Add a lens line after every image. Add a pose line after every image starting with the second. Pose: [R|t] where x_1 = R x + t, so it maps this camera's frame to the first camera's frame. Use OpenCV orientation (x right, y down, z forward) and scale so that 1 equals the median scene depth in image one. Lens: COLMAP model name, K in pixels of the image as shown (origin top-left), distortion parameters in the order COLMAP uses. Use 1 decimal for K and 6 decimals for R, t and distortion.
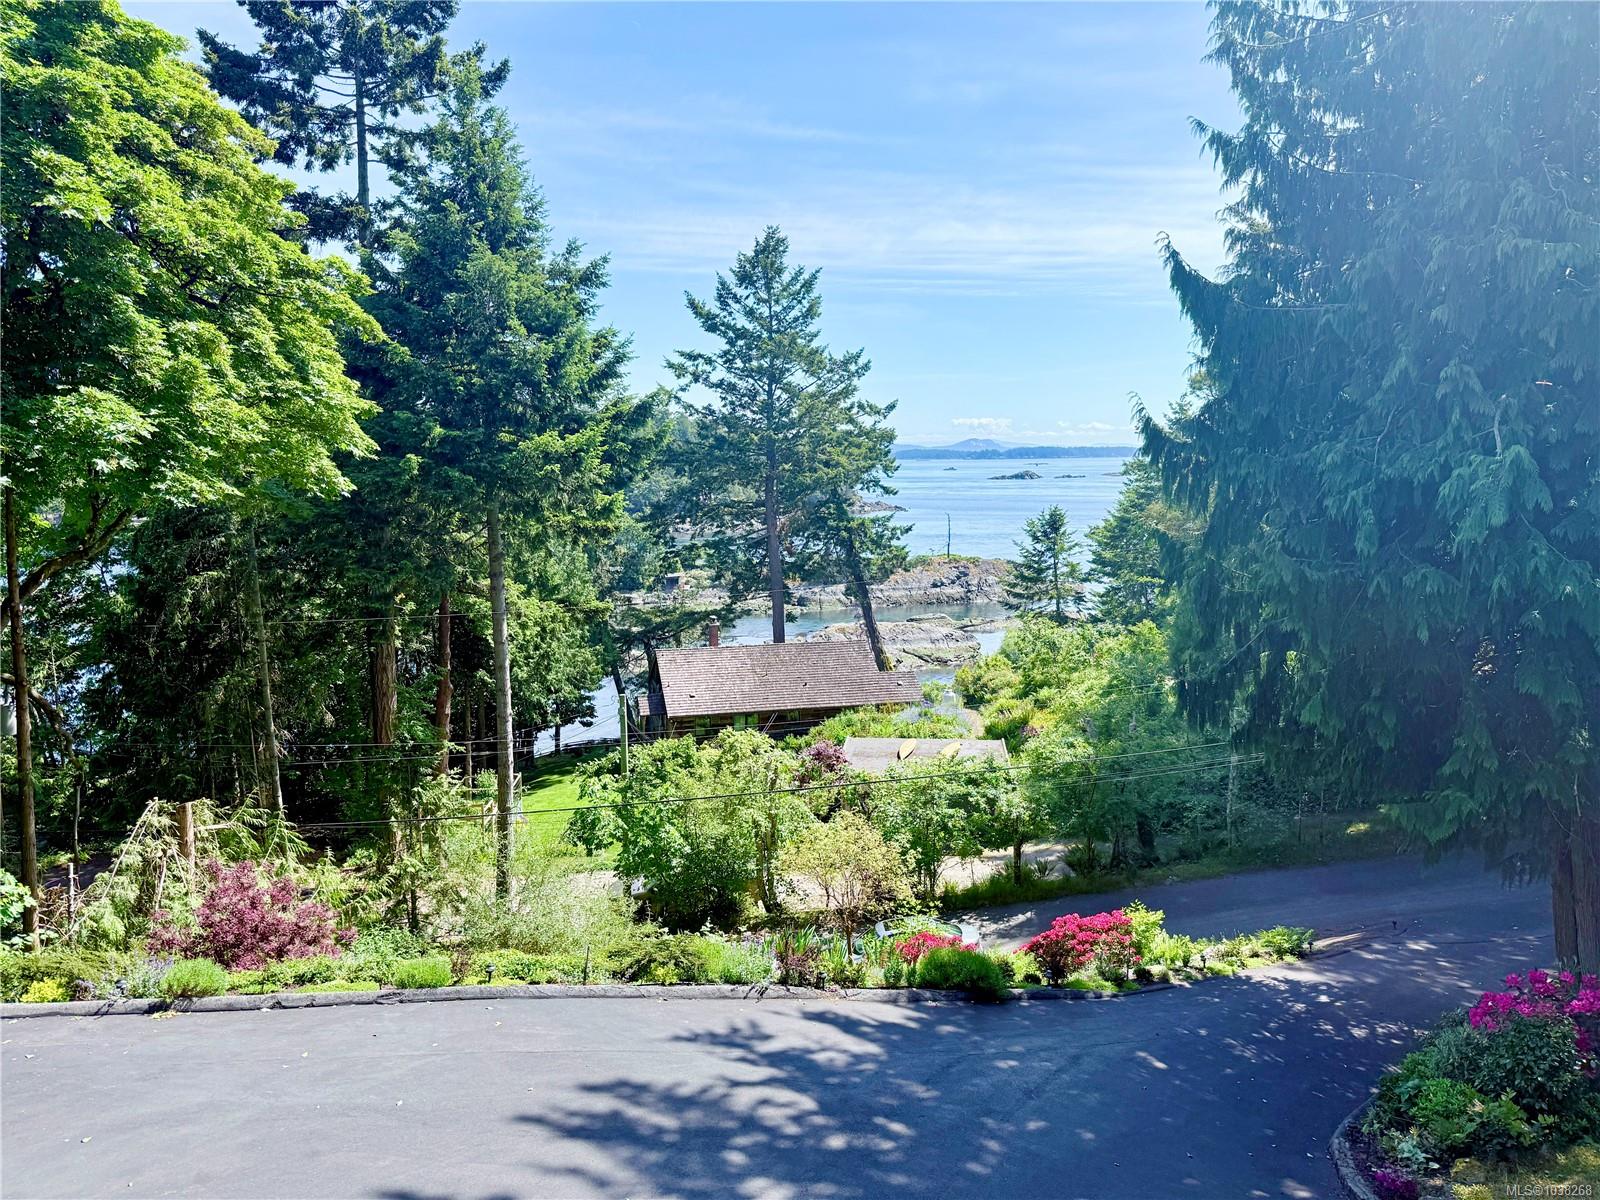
lens RADIAL K [[1097.9, 0, 802.0], [0, 1097.9, 620.7], [0, 0, 1]] dist [0.069787, -0.117961]
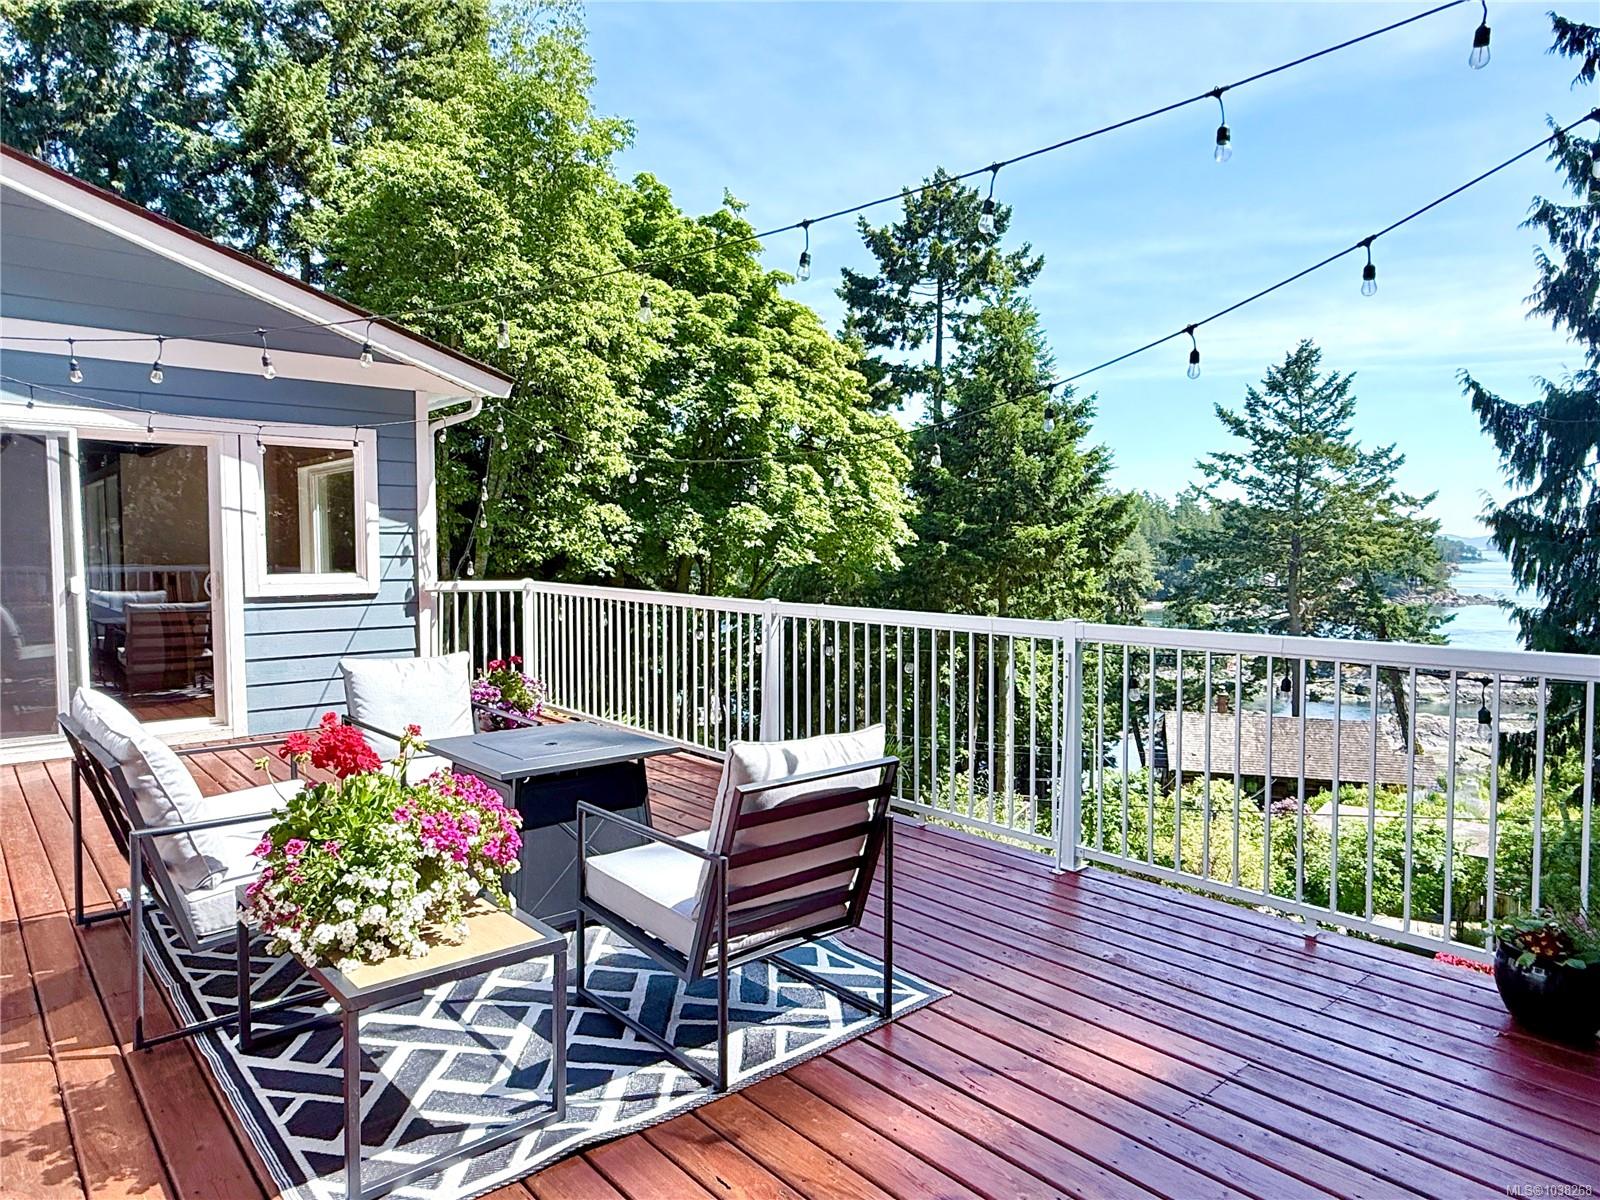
lens RADIAL K [[968.5, 0, 800.0], [0, 968.5, 600.0], [0, 0, 1]] dist [-0.001256, 0.003924]
pose [[0.856509, 0.035861, -0.514885, 0.106298], [-0.082583, 0.994253, -0.068129, 0.021158], [0.509483, 0.100874, 0.854548, -0.126726]]
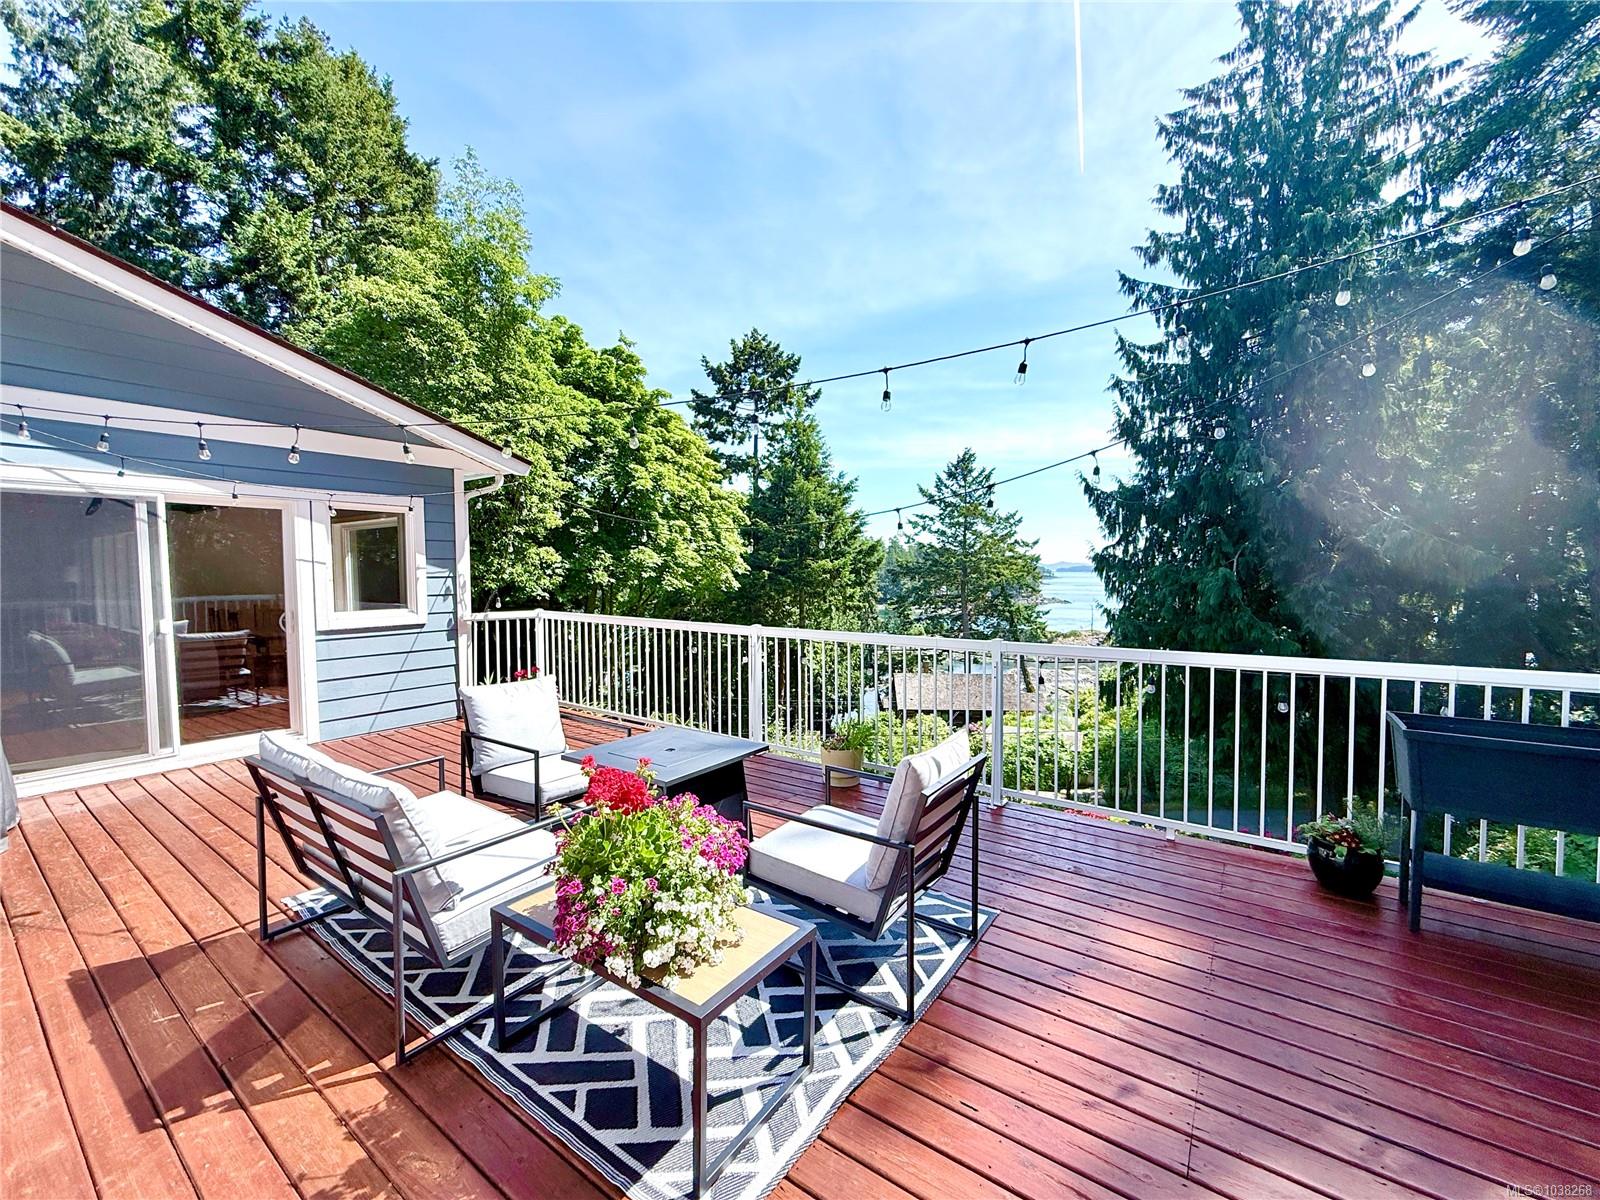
lens RADIAL K [[631.5, 0, 800.0], [0, 631.5, 600.0], [0, 0, 1]] dist [0.000261, 0.000174]
pose [[0.951313, 0.015073, -0.307859, 0.079326], [-0.045990, 0.994564, -0.093418, 0.018548], [0.304777, 0.103029, 0.946835, -0.130327]]
